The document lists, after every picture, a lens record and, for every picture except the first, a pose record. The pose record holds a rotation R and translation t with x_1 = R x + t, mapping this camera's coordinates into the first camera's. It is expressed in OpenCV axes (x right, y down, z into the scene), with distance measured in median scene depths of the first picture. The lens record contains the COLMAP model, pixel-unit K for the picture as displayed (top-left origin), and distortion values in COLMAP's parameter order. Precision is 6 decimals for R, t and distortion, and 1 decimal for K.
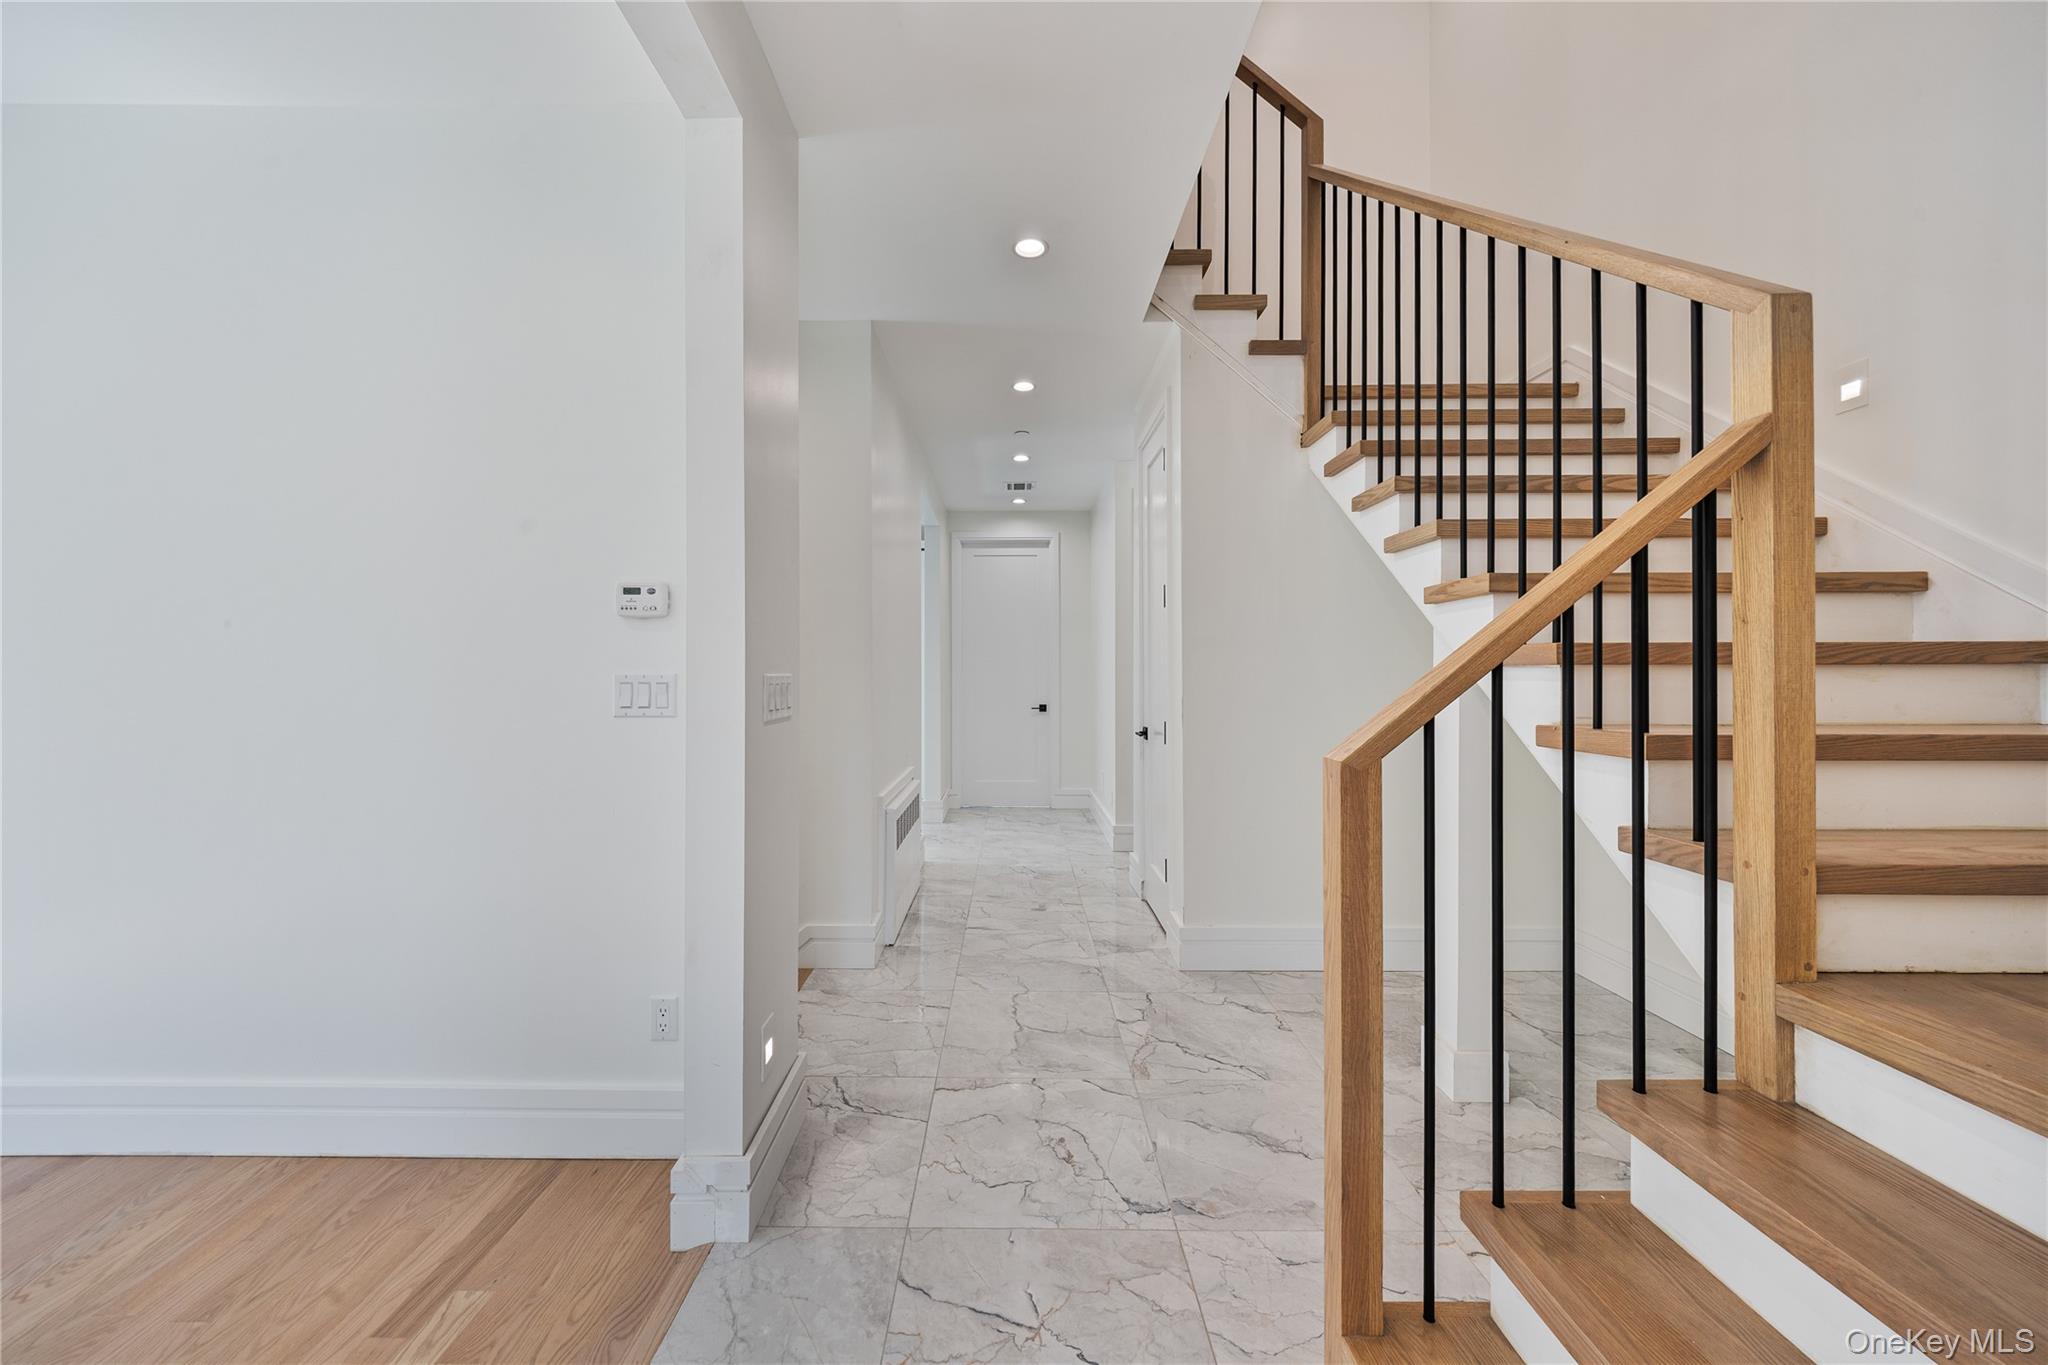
lens RADIAL K [[736.4, 0, 1015.6], [0, 736.4, 676.7], [0, 0, 1]] dist [-0.001108, -0.000106]
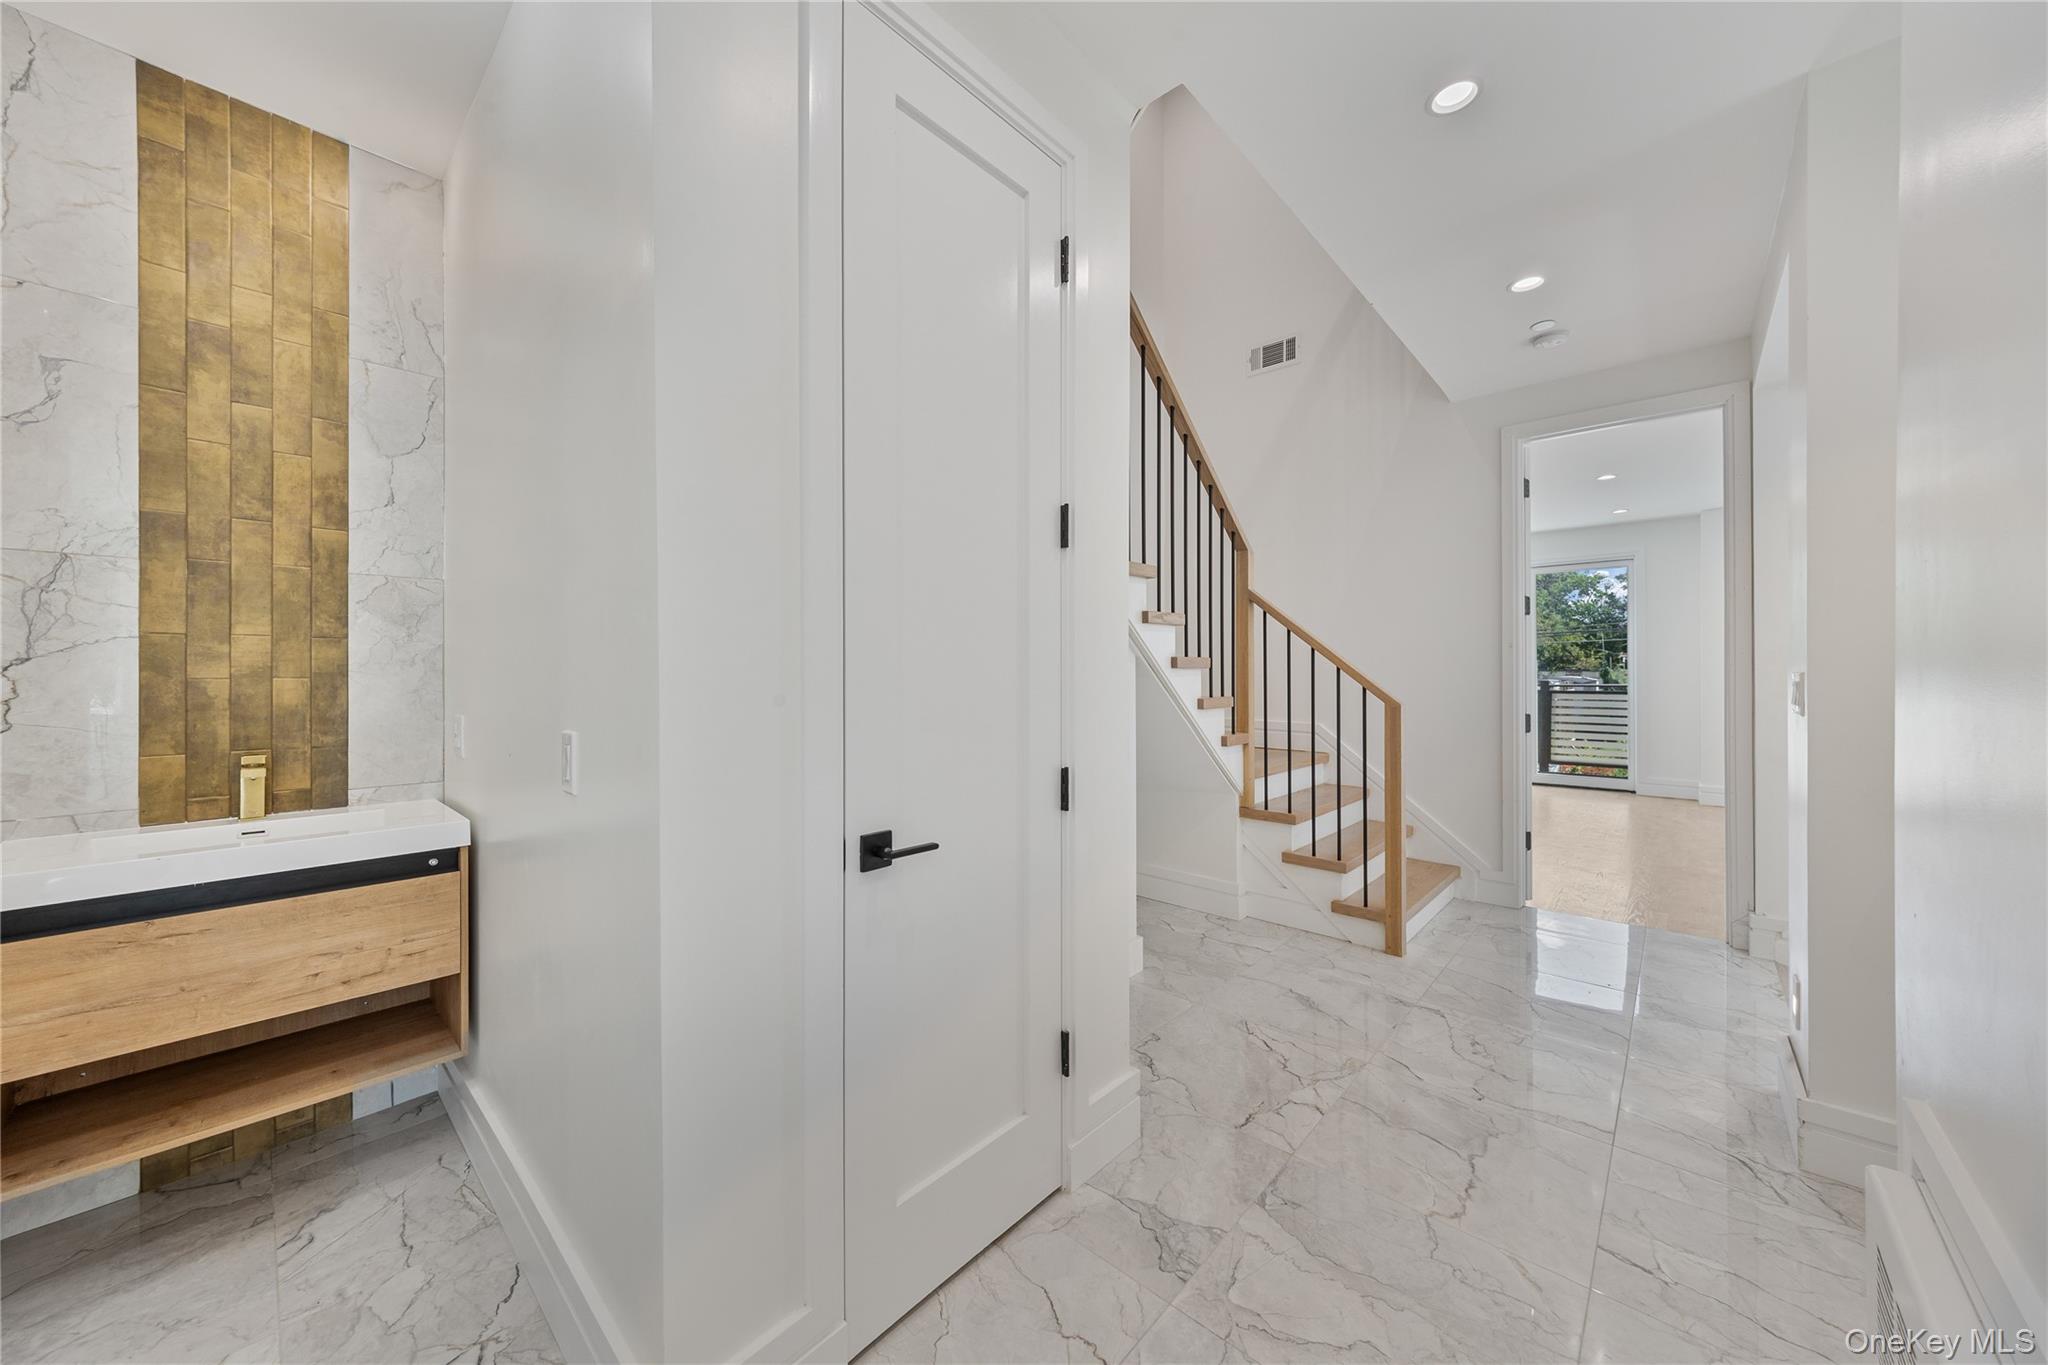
lens RADIAL K [[723.0, 0, 1008.3], [0, 723.0, 672.4], [0, 0, 1]] dist [-0.009462, 0.003985]
pose [[-0.727314, 0.004952, 0.686287, -0.211251], [0.008498, 0.999962, 0.001790, -0.013929], [-0.686252, 0.007133, -0.727329, 2.556559]]
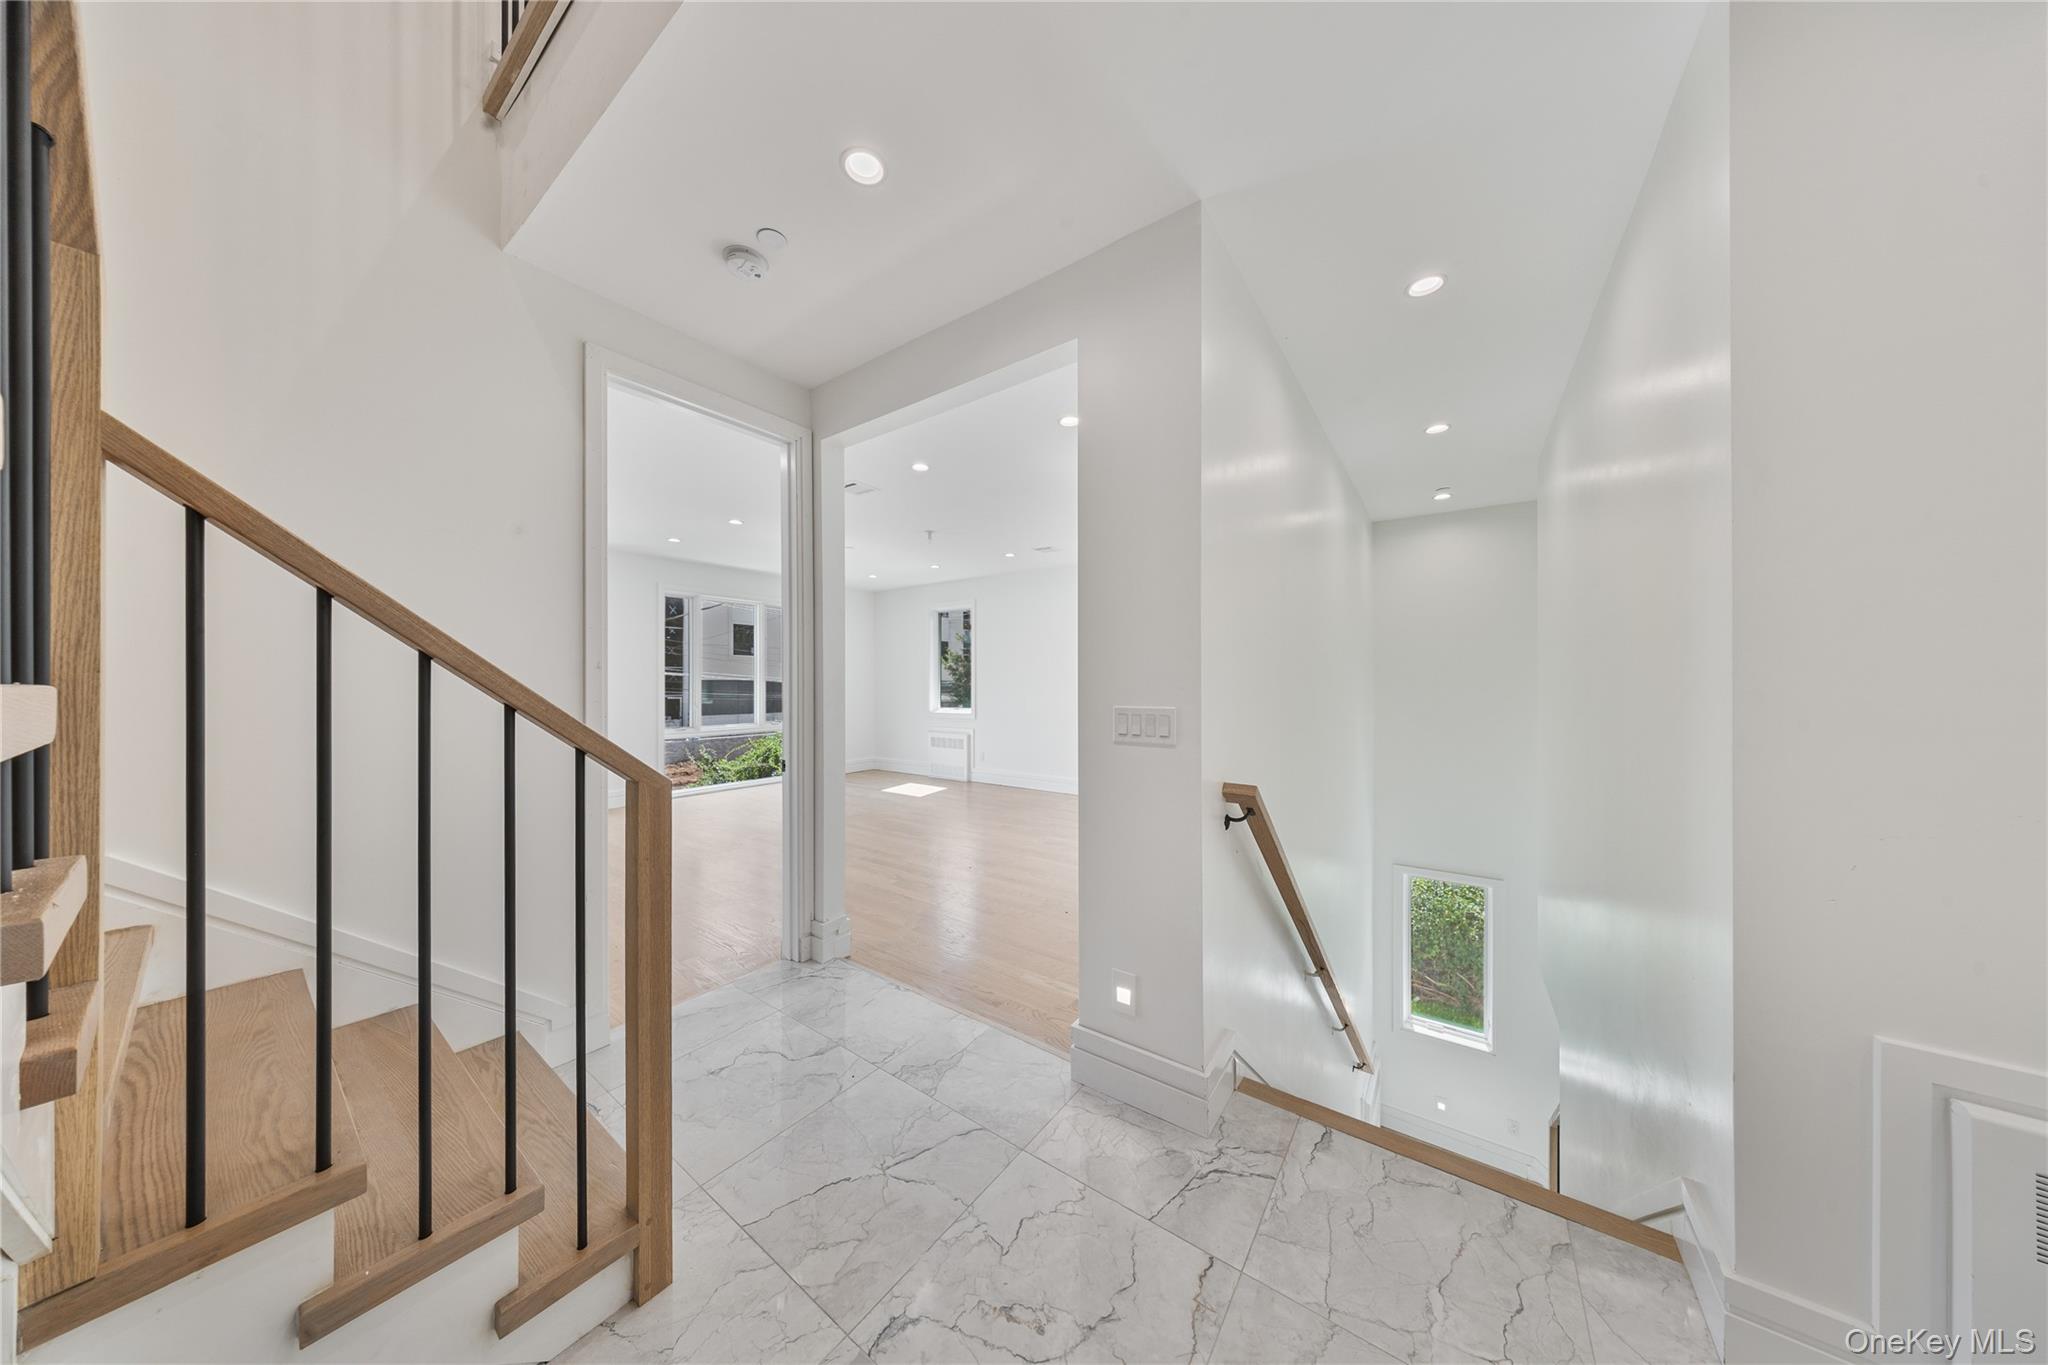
lens RADIAL K [[604.9, 0, 1015.2], [0, 604.9, 683.9], [0, 0, 1]] dist [-0.003770, -0.000013]
pose [[-0.597246, 0.007194, -0.802026, 0.615717], [-0.000985, 0.999952, 0.009703, -0.054769], [0.802057, 0.006585, -0.597211, 1.438308]]
